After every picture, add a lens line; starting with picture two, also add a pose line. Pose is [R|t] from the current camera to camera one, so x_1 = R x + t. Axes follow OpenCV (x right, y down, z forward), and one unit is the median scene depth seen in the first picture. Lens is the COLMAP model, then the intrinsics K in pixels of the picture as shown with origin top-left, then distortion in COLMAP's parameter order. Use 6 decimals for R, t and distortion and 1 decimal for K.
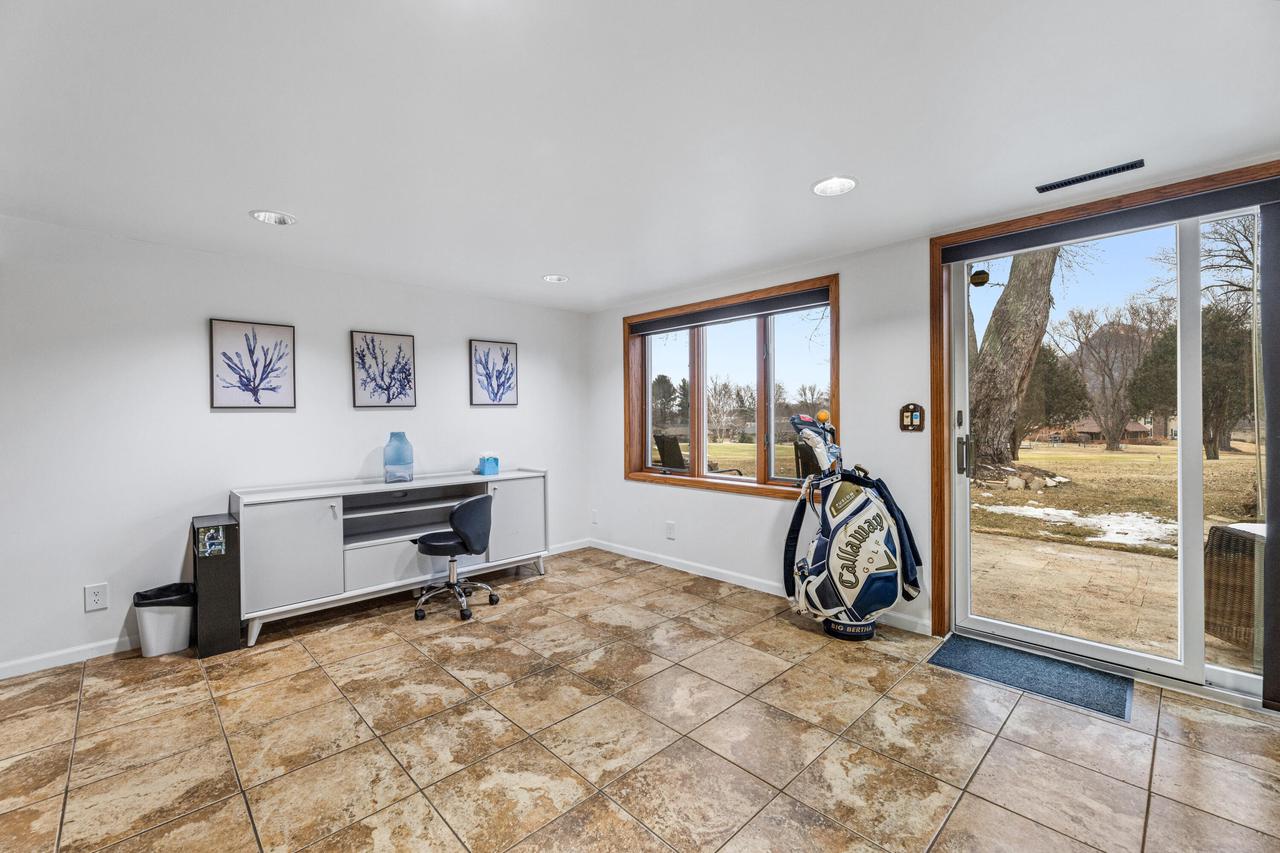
lens RADIAL K [[519.5, 0, 644.2], [0, 519.5, 425.4], [0, 0, 1]] dist [-0.002192, -0.000376]
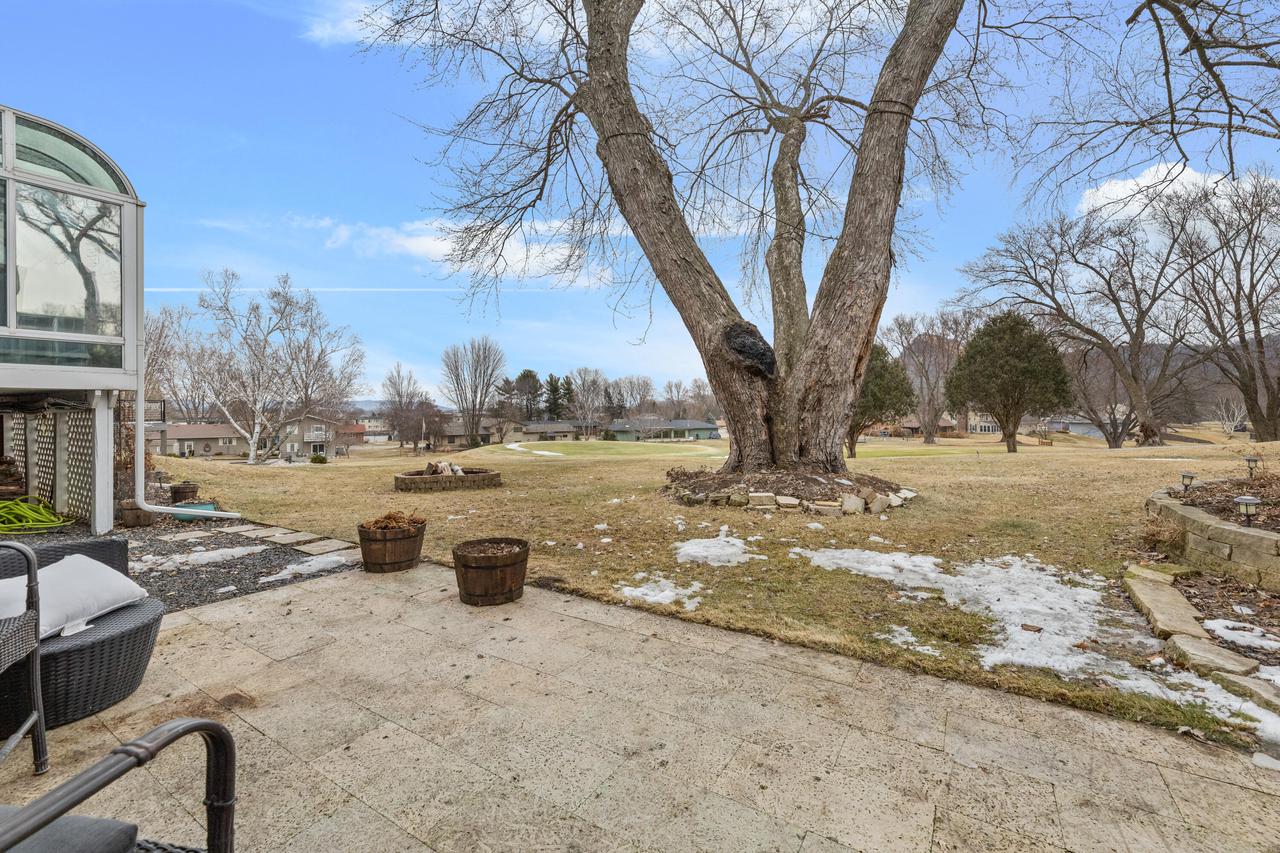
lens RADIAL K [[519.5, 0, 642.2], [0, 519.5, 416.7], [0, 0, 1]] dist [-0.002192, -0.000376]
pose [[0.972487, -0.000394, 0.232958, 0.065912], [0.002867, 0.999943, -0.010279, -0.000031], [-0.232941, 0.010664, 0.972432, 0.091496]]
